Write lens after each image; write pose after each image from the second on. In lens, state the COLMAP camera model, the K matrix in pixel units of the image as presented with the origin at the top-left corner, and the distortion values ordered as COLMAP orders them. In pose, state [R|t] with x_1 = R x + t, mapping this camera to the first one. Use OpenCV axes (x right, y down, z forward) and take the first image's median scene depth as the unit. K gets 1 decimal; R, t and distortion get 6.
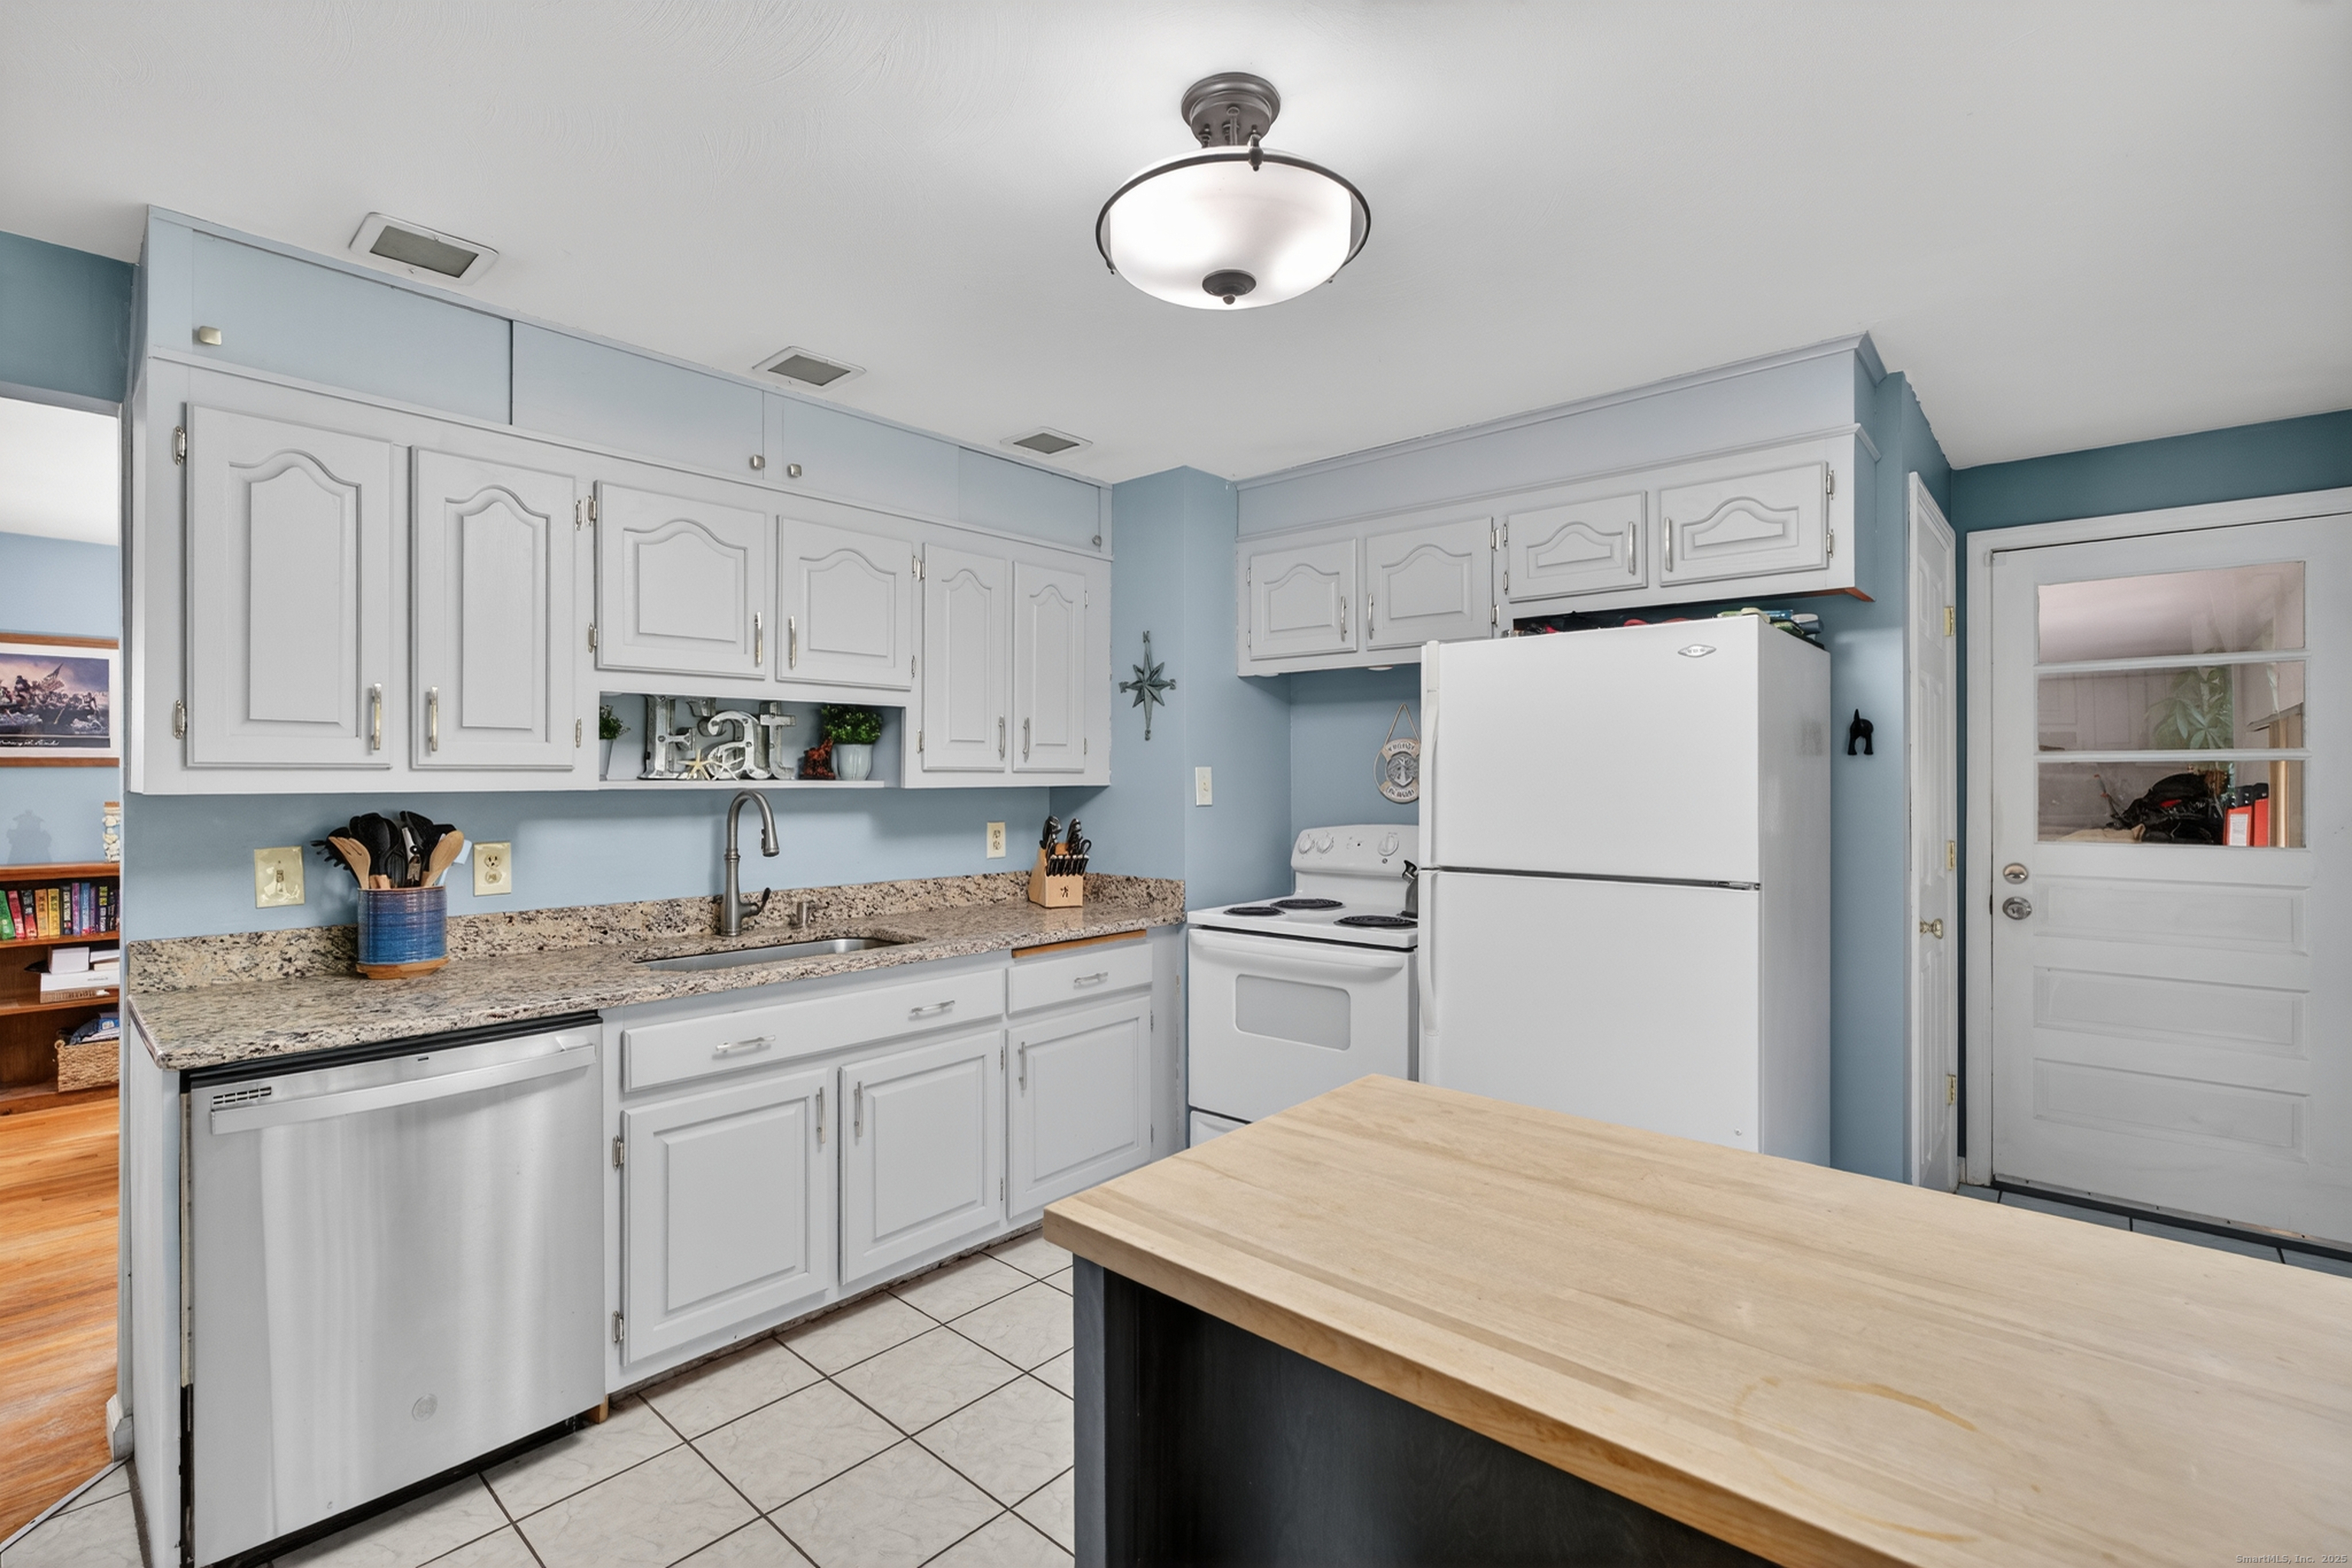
lens RADIAL K [[1059.5, 0, 1160.0], [0, 1059.5, 773.4], [0, 0, 1]] dist [-0.017347, 0.007383]
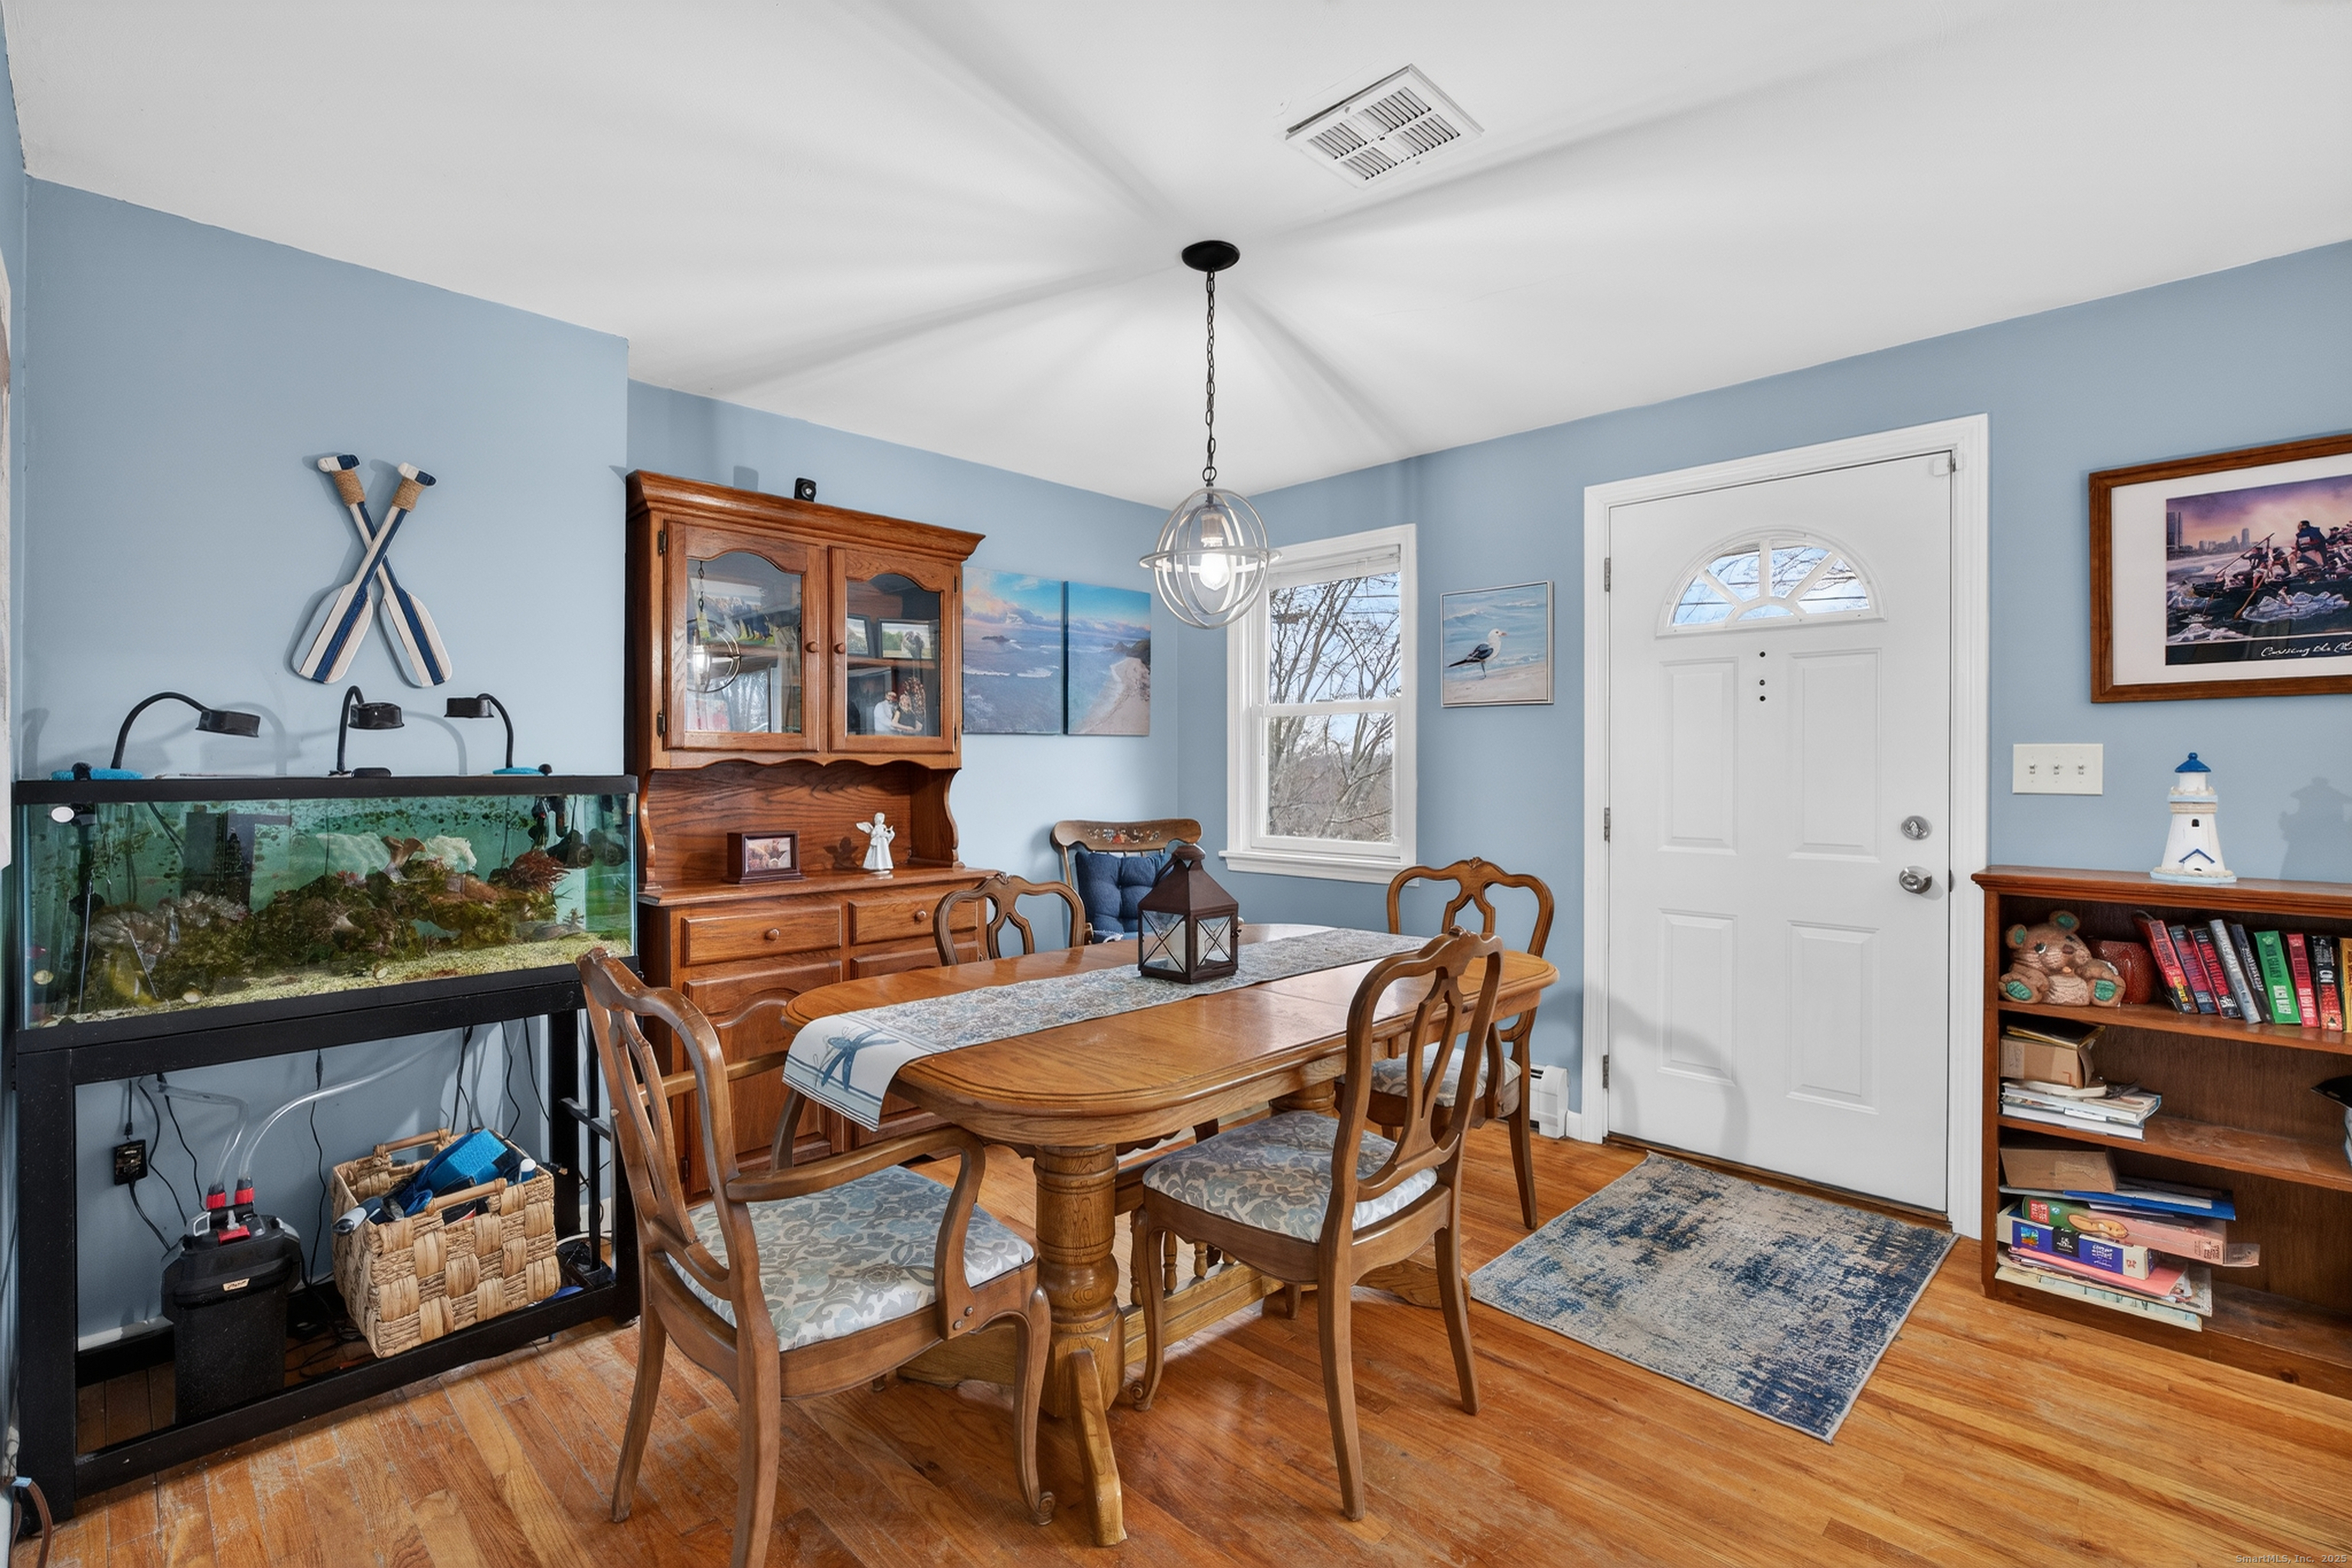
lens RADIAL K [[1059.5, 0, 1160.0], [0, 1059.5, 773.4], [0, 0, 1]] dist [-0.017347, 0.007383]
pose [[-0.040957, 0.003426, -0.999155, -0.831698], [0.000396, 0.999994, 0.003413, 0.047056], [0.999161, -0.000256, -0.040958, 0.693335]]
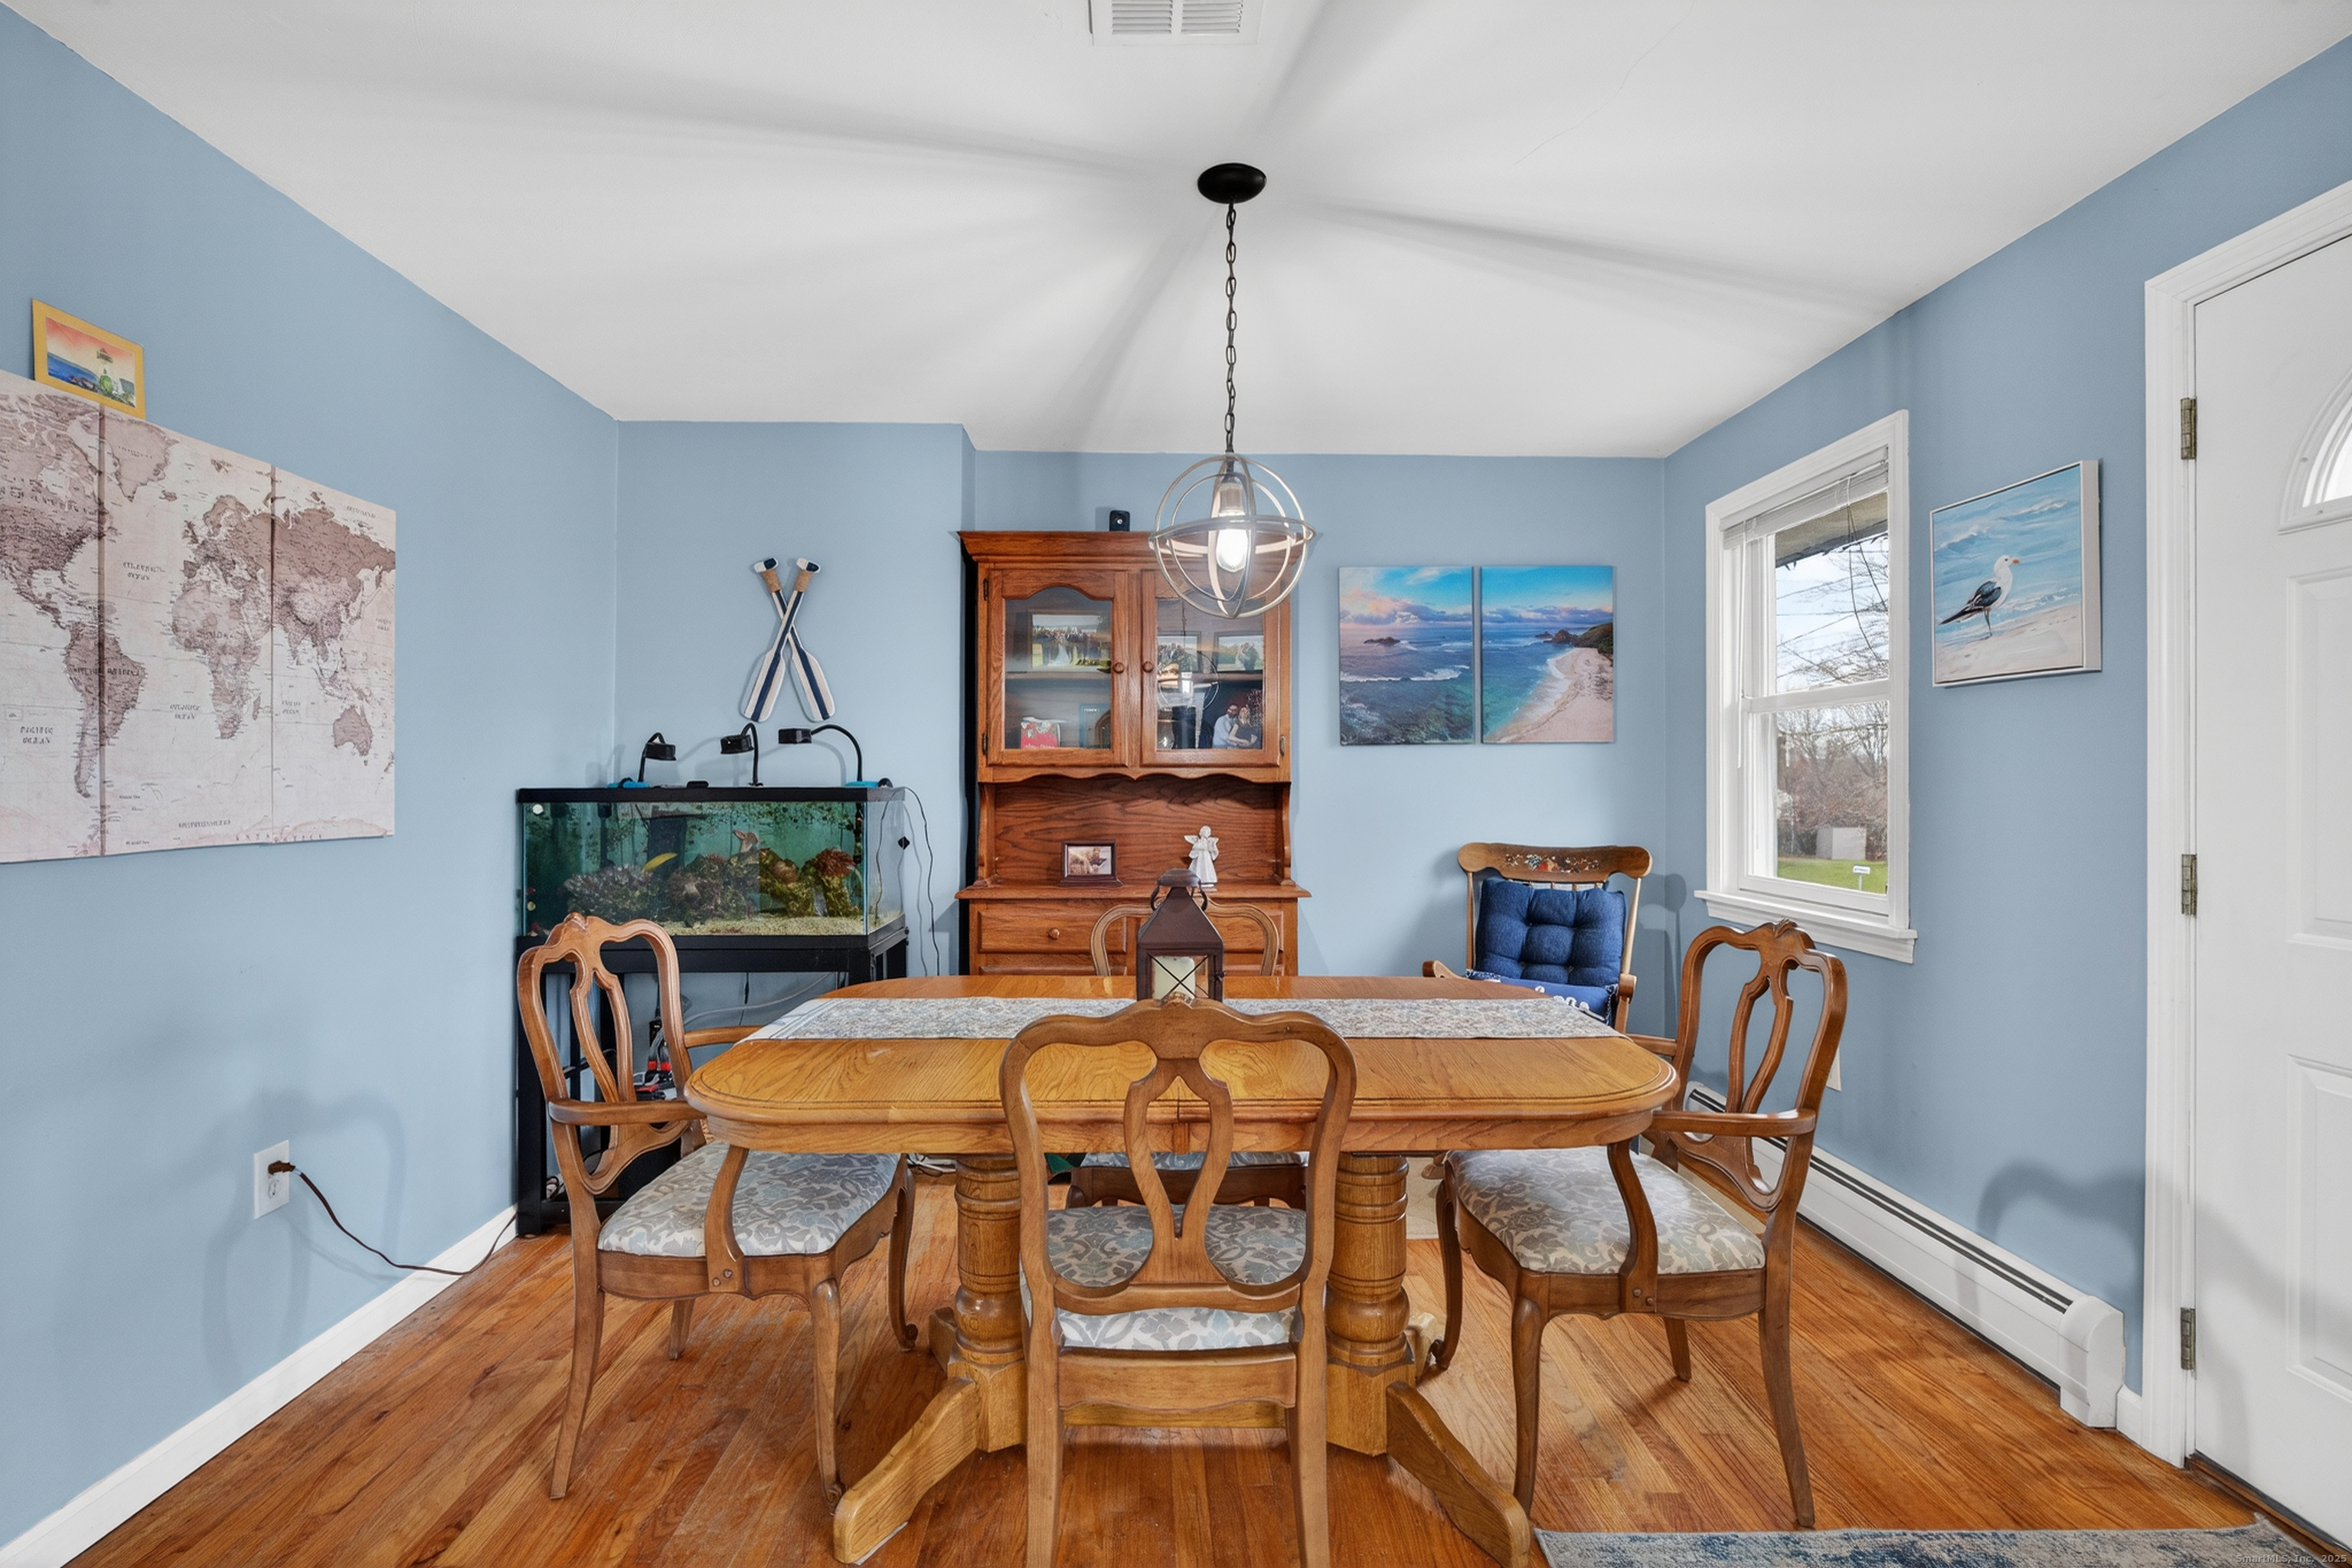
lens RADIAL K [[1082.3, 0, 1167.7], [0, 1082.3, 781.9], [0, 0, 1]] dist [-0.026281, 0.010343]
pose [[-0.724921, -0.002963, -0.688825, -1.130197], [-0.001795, 0.999995, -0.002413, 0.047917], [0.688829, -0.000512, -0.724923, 1.186400]]
